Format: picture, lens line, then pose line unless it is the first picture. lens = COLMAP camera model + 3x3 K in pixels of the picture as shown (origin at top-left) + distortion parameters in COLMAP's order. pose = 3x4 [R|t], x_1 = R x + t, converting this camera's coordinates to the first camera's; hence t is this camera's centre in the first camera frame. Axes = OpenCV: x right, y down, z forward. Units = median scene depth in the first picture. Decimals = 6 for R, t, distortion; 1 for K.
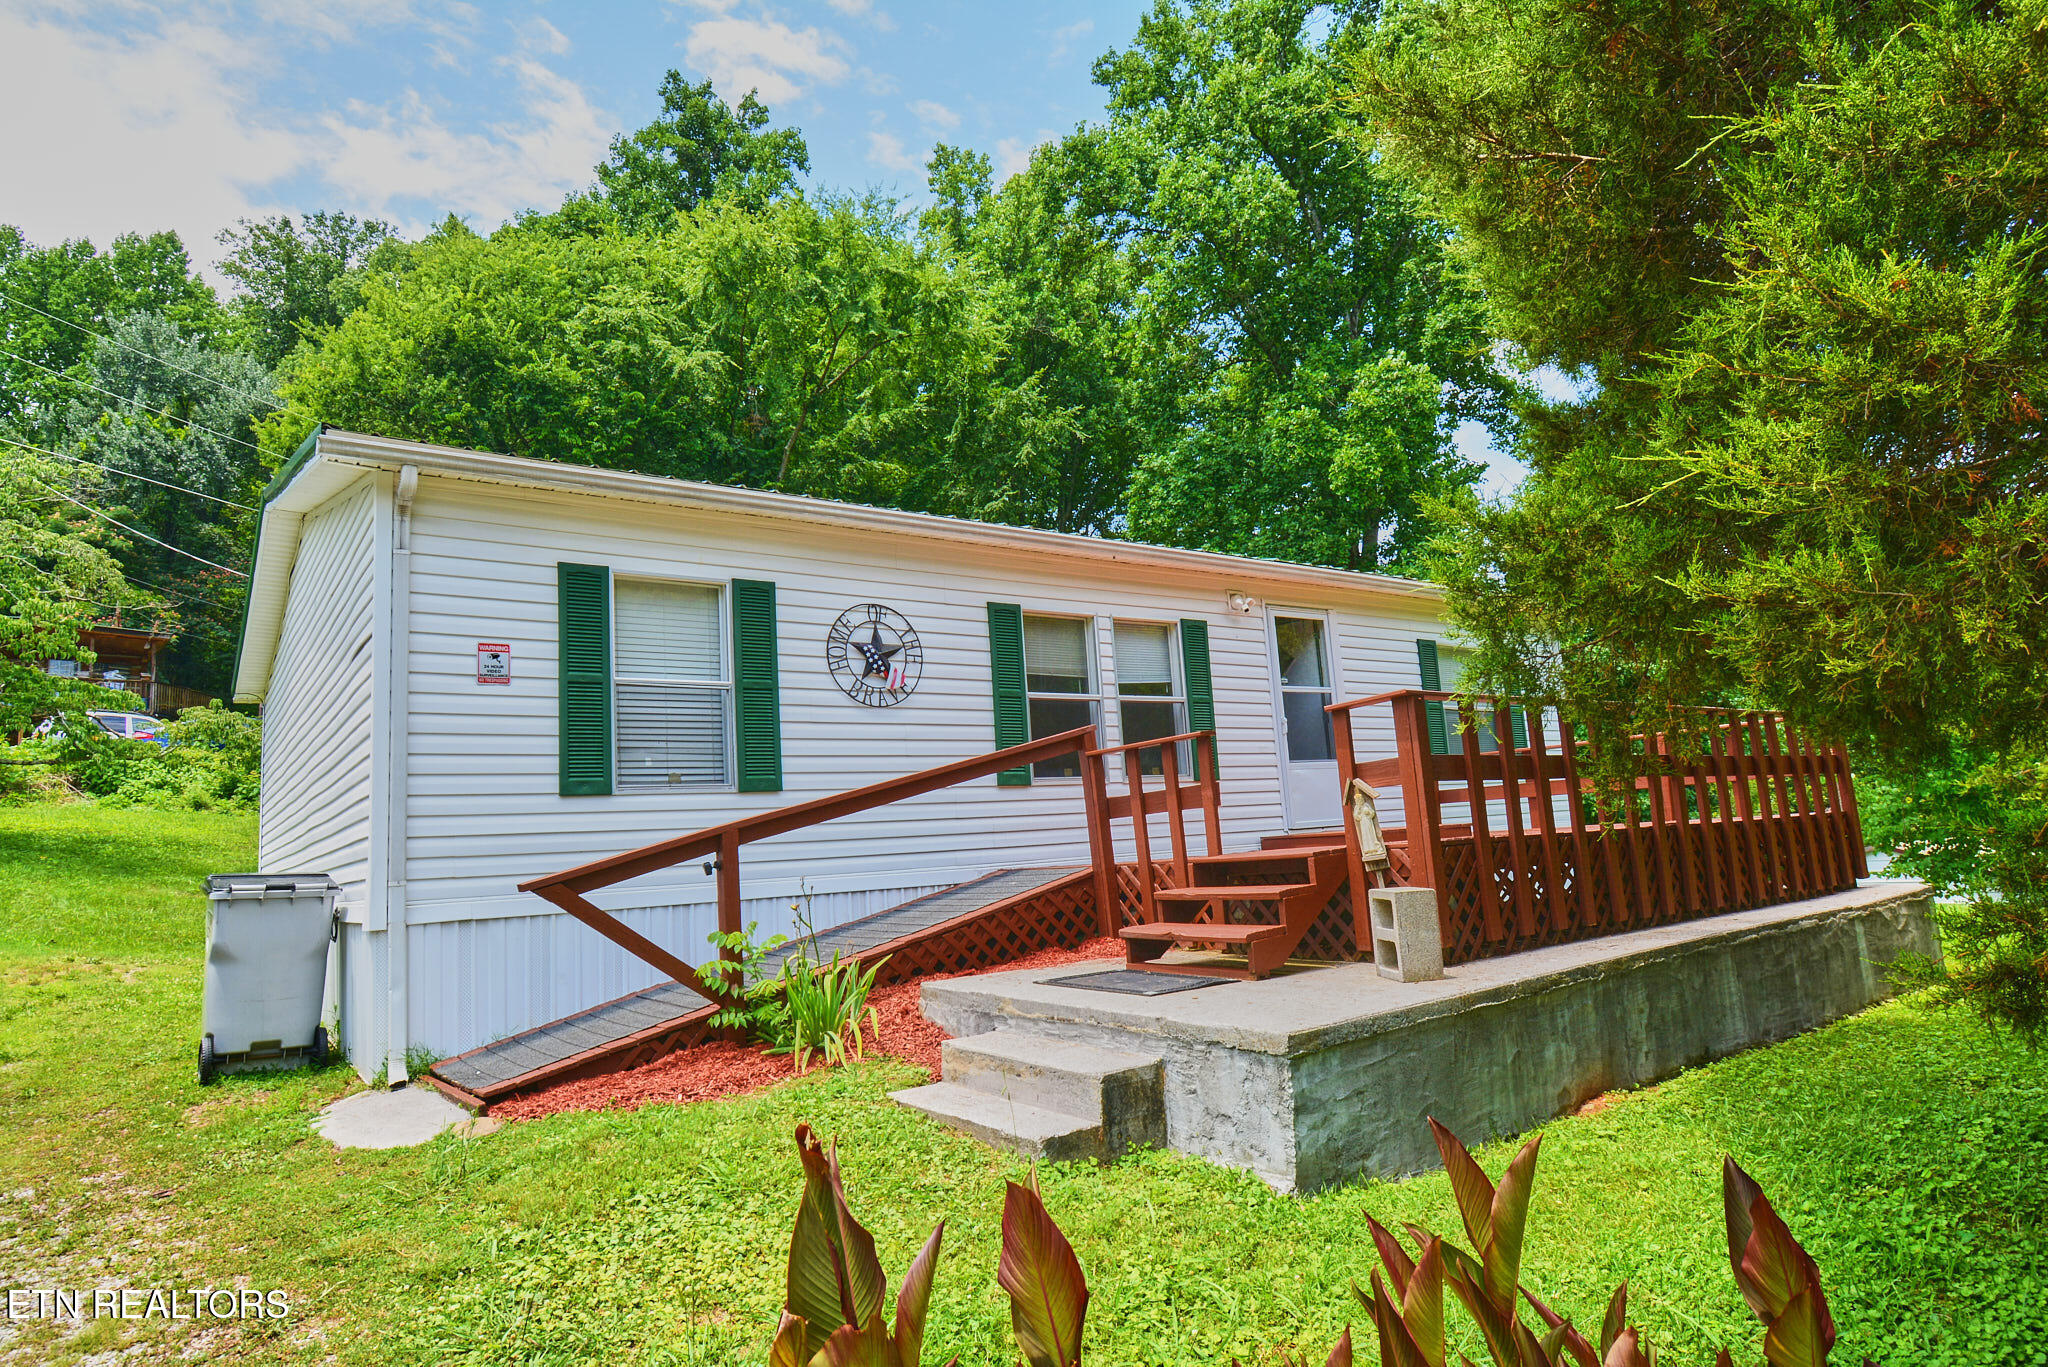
lens RADIAL K [[1154.5, 0, 1034.5], [0, 1154.5, 696.7], [0, 0, 1]] dist [-0.009391, 0.000981]
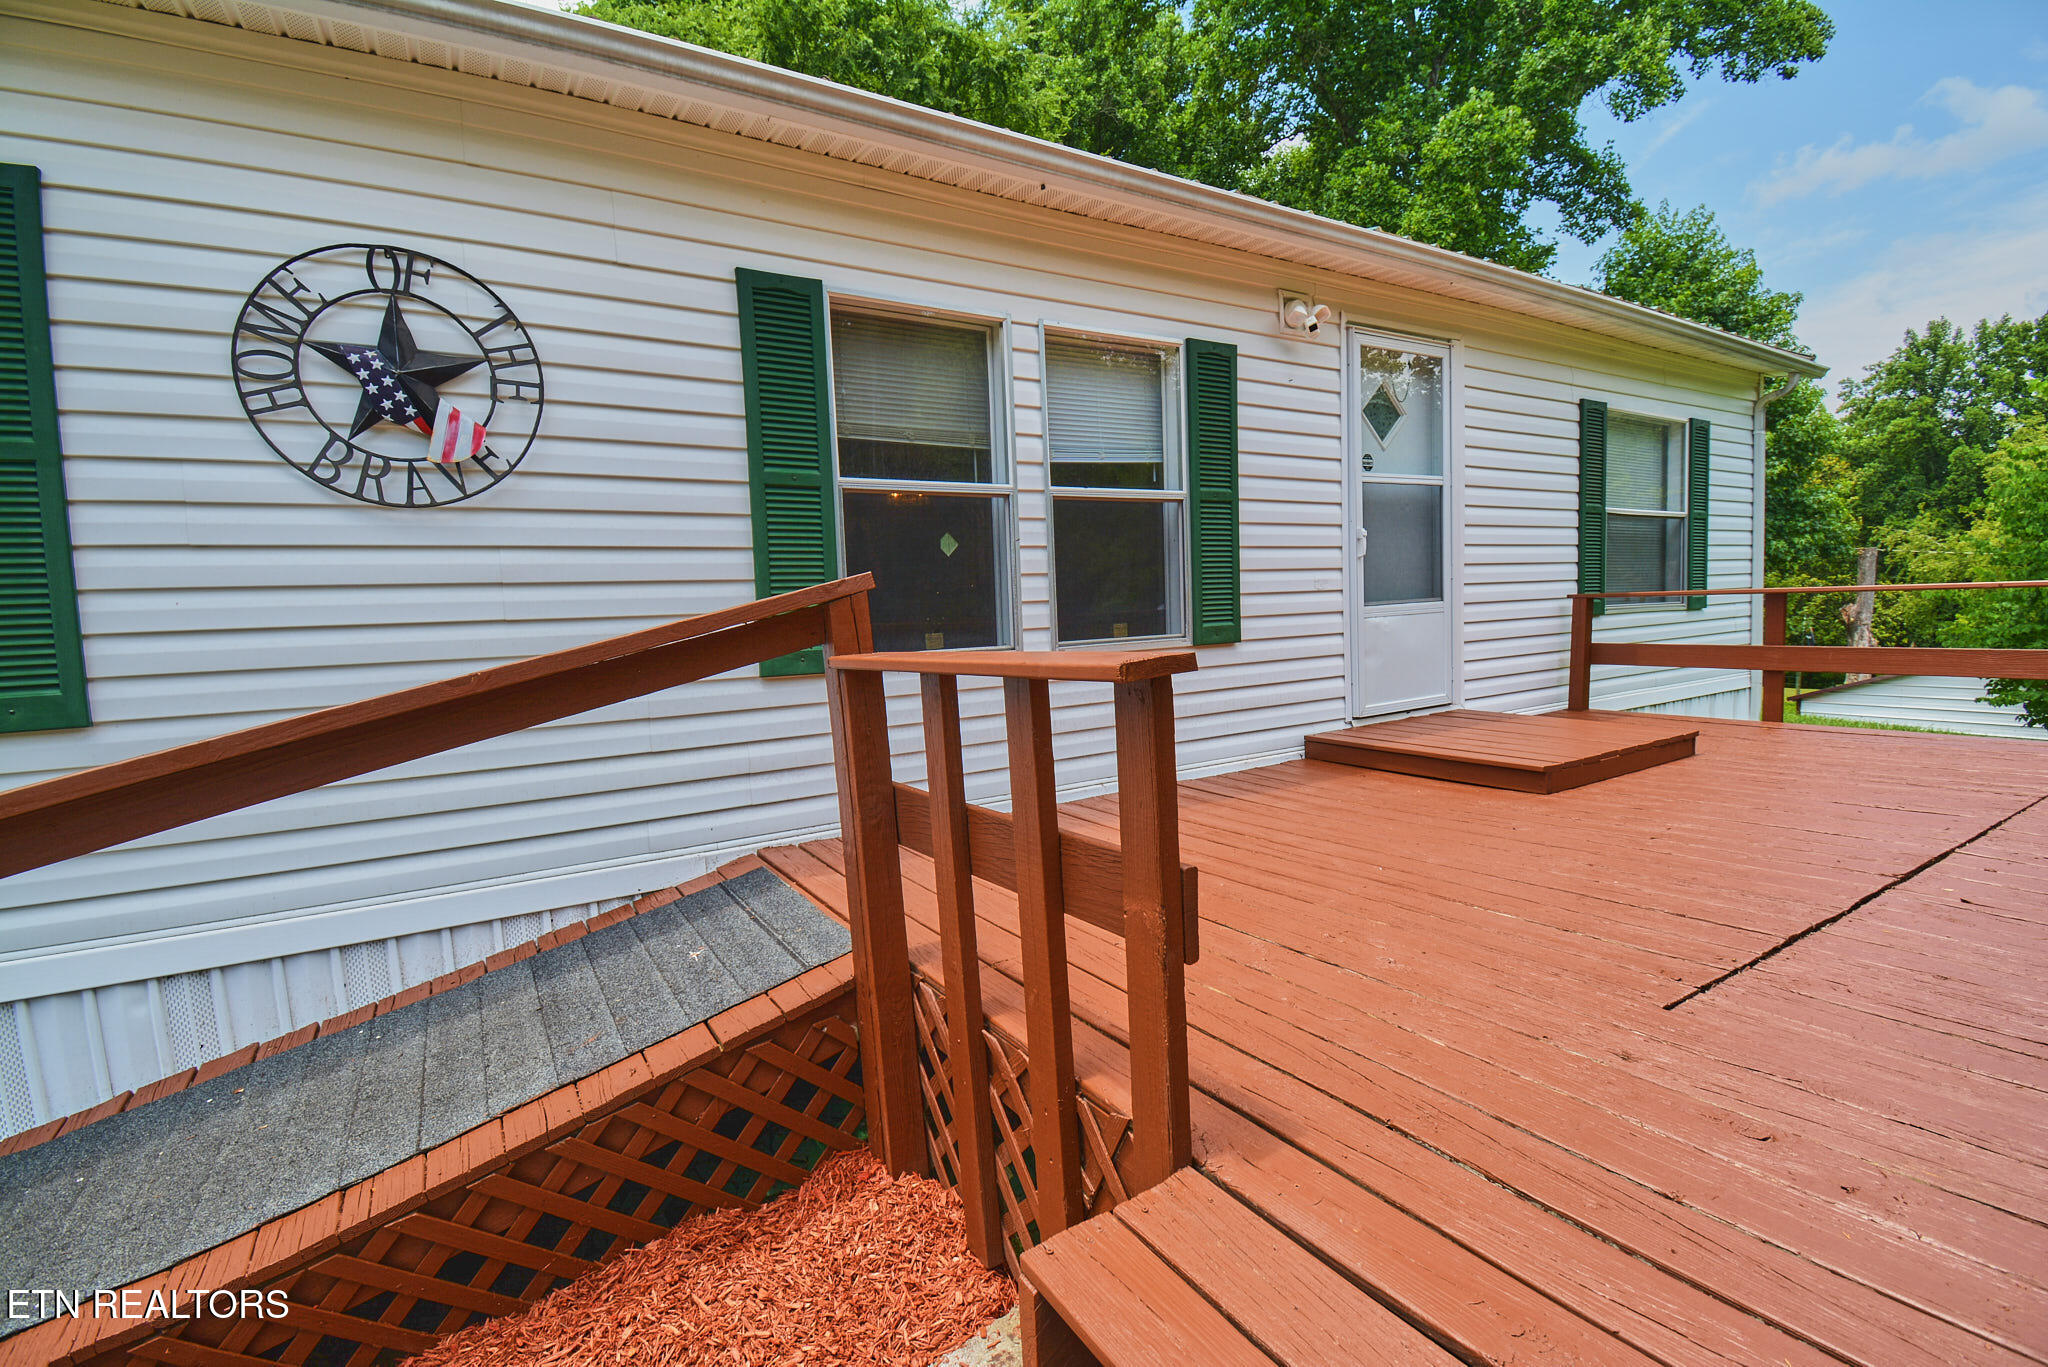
lens RADIAL K [[901.0, 0, 1028.6], [0, 901.0, 688.7], [0, 0, 1]] dist [0.007582, -0.017574]
pose [[0.996131, 0.034590, -0.080784, 0.099443], [-0.015650, 0.974406, 0.224249, -0.002896], [0.086473, -0.222117, 0.971178, 0.590295]]
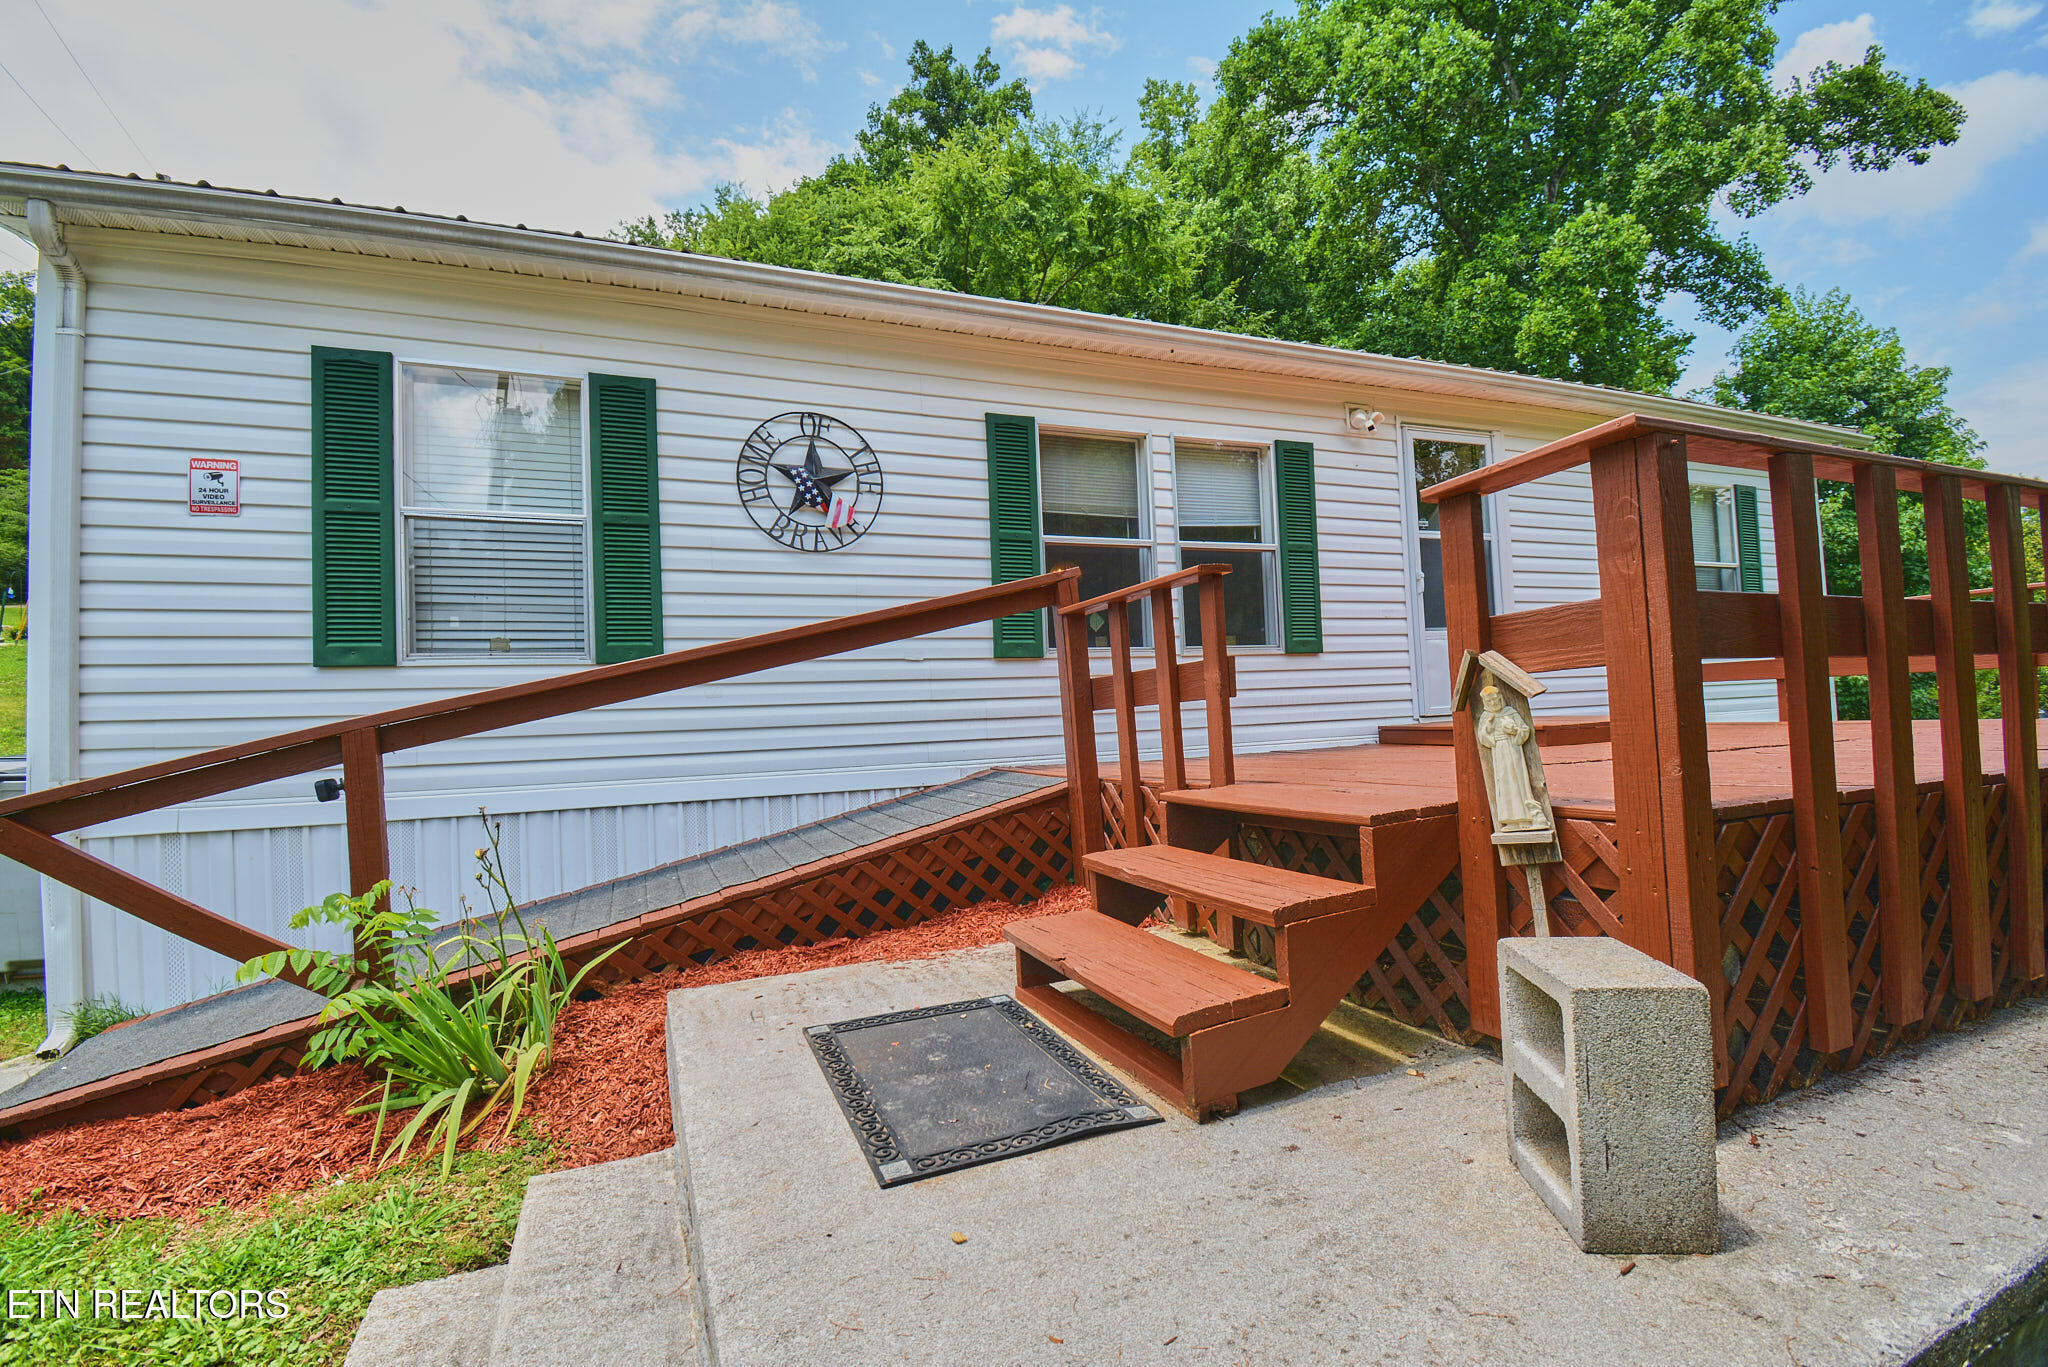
lens RADIAL K [[901.0, 0, 1031.9], [0, 901.0, 690.3], [0, 0, 1]] dist [0.007582, -0.017574]
pose [[0.972136, 0.017799, -0.233741, 0.119653], [0.009409, 0.993347, 0.114774, 0.027795], [0.234229, -0.113775, 0.965501, 0.393168]]
